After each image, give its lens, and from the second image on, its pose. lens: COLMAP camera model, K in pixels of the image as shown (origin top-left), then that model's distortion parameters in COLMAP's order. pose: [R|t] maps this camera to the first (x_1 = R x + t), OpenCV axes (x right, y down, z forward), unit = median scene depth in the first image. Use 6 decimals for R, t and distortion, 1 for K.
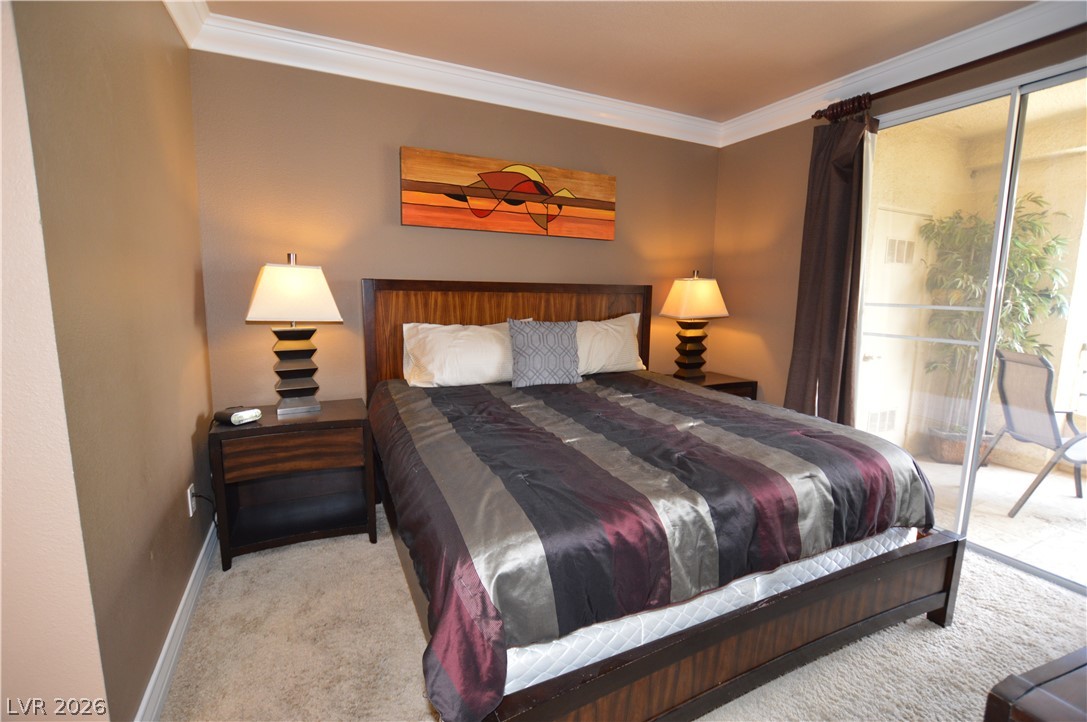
lens RADIAL K [[483.9, 0, 546.5], [0, 483.9, 360.1], [0, 0, 1]] dist [-0.025085, 0.000957]
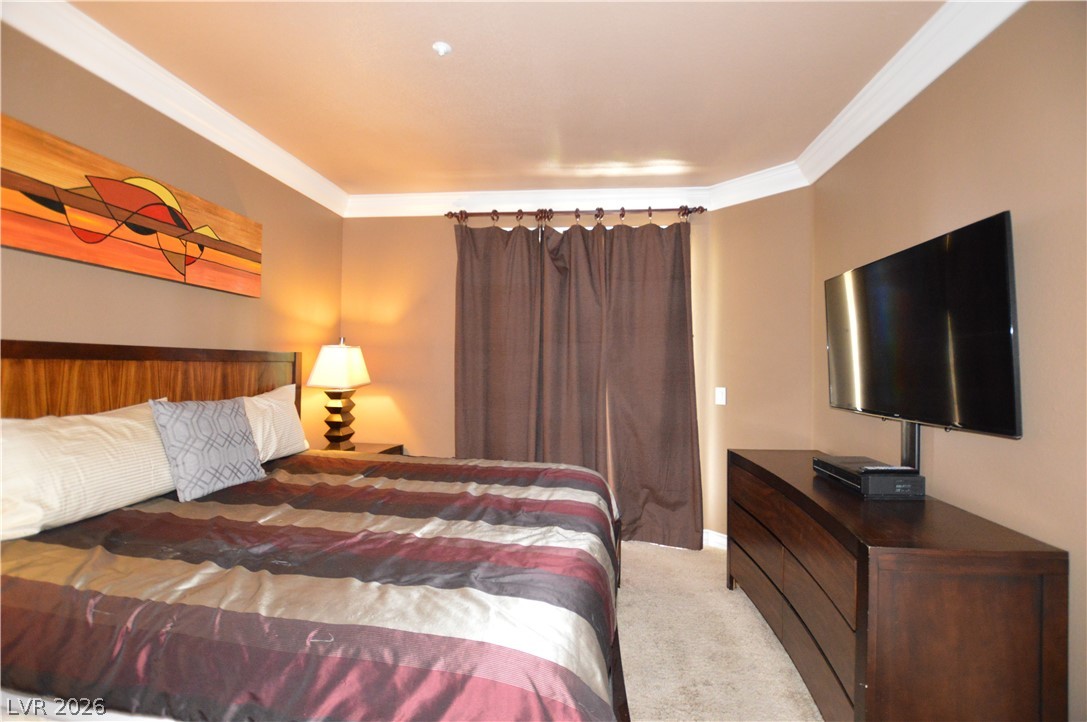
lens RADIAL K [[483.9, 0, 546.5], [0, 483.9, 360.1], [0, 0, 1]] dist [-0.025085, 0.000957]
pose [[0.540562, 0.001728, 0.841302, -0.313135], [0.113228, 0.990750, -0.074788, -0.027971], [-0.833650, 0.135687, 0.535366, 0.181212]]
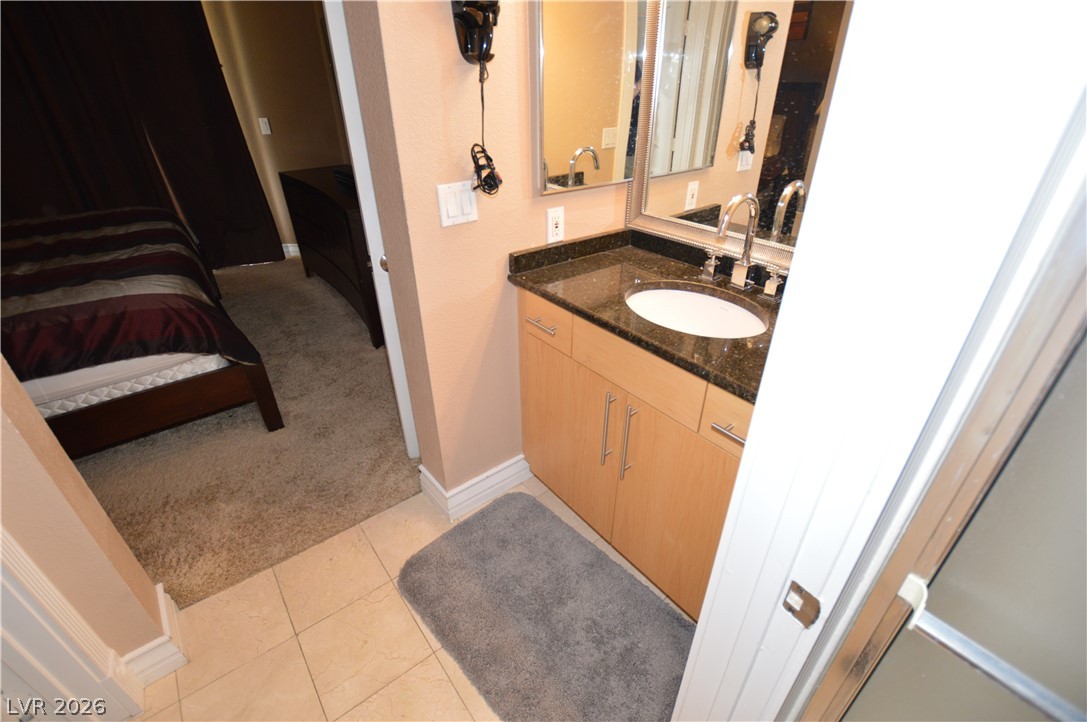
lens RADIAL K [[483.9, 0, 546.5], [0, 483.9, 360.1], [0, 0, 1]] dist [-0.025085, 0.000957]
pose [[-0.209556, -0.505230, 0.837155, -0.660221], [0.138777, 0.832130, 0.536936, -0.041004], [-0.967898, 0.228696, -0.104263, 0.014294]]
